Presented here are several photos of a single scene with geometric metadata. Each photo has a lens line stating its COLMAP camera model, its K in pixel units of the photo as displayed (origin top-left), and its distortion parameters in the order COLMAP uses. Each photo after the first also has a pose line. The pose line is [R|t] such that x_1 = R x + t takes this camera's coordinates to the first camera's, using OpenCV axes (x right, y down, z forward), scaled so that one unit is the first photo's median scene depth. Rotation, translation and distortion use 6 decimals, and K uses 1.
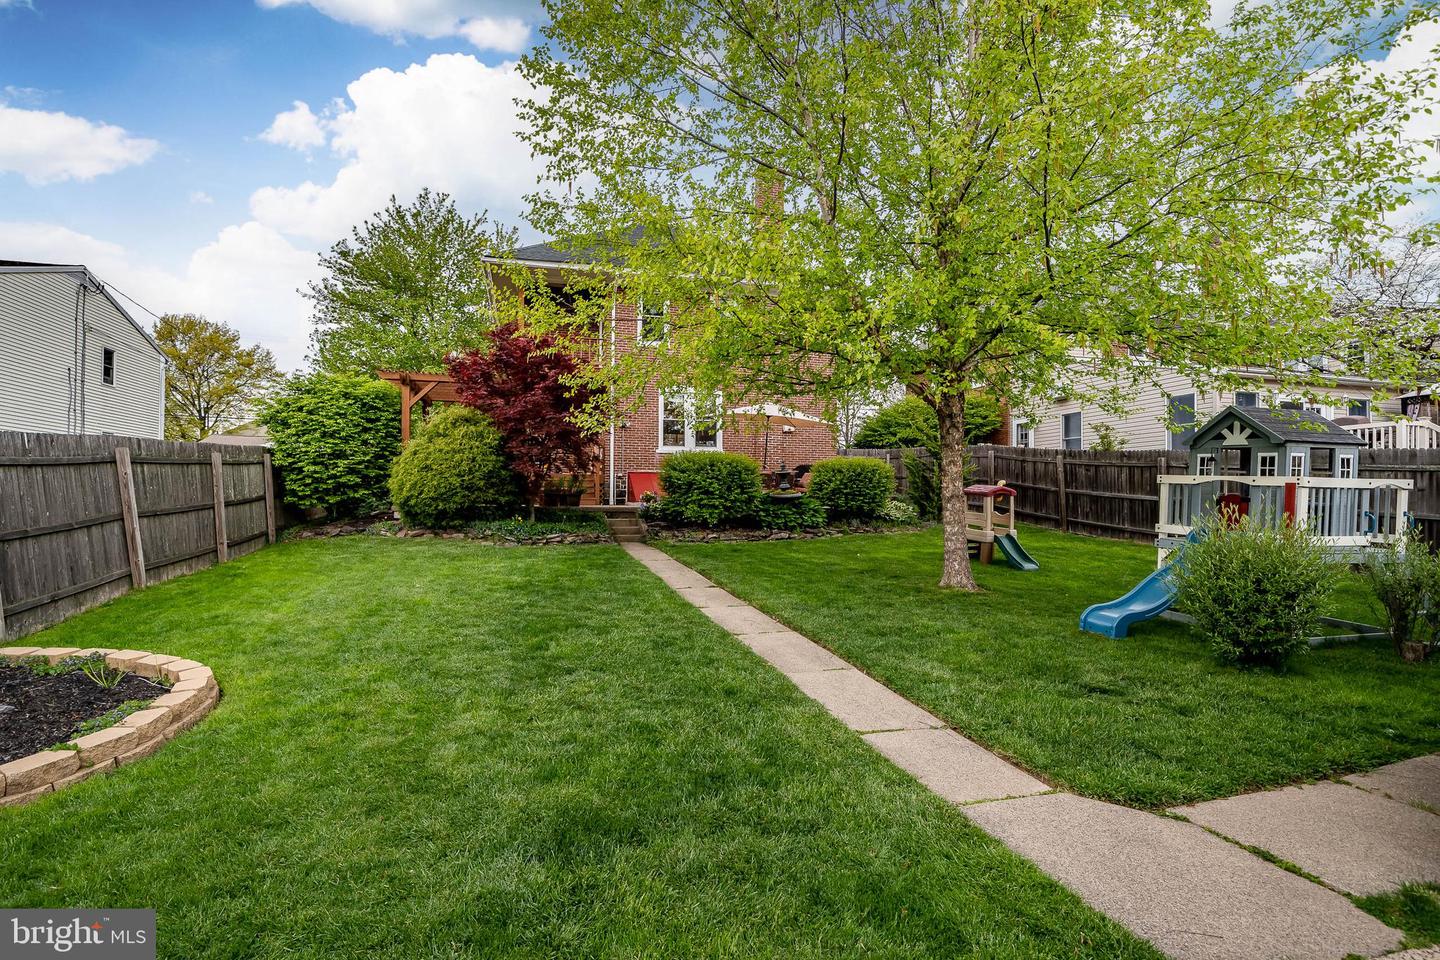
lens RADIAL K [[685.1, 0, 721.6], [0, 685.1, 483.5], [0, 0, 1]] dist [-0.000091, 0.000114]
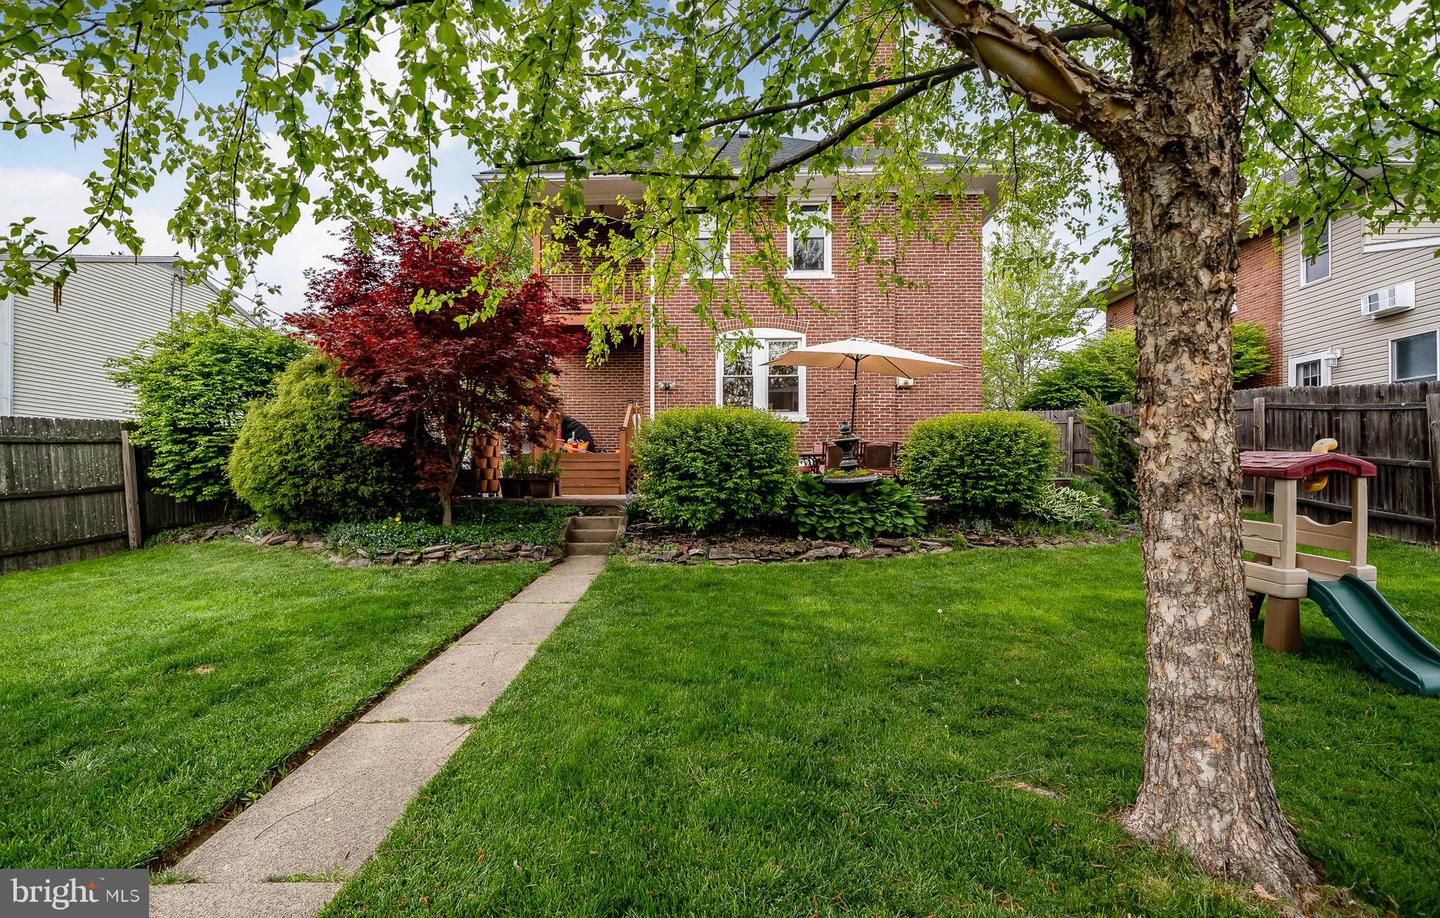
lens RADIAL K [[683.0, 0, 696.3], [0, 683.0, 480.3], [0, 0, 1]] dist [0.001153, -0.000109]
pose [[0.958226, -0.007778, -0.285908, 0.142343], [0.013267, 0.999763, 0.017267, 0.006735], [0.285706, -0.020339, 0.958102, 0.426409]]
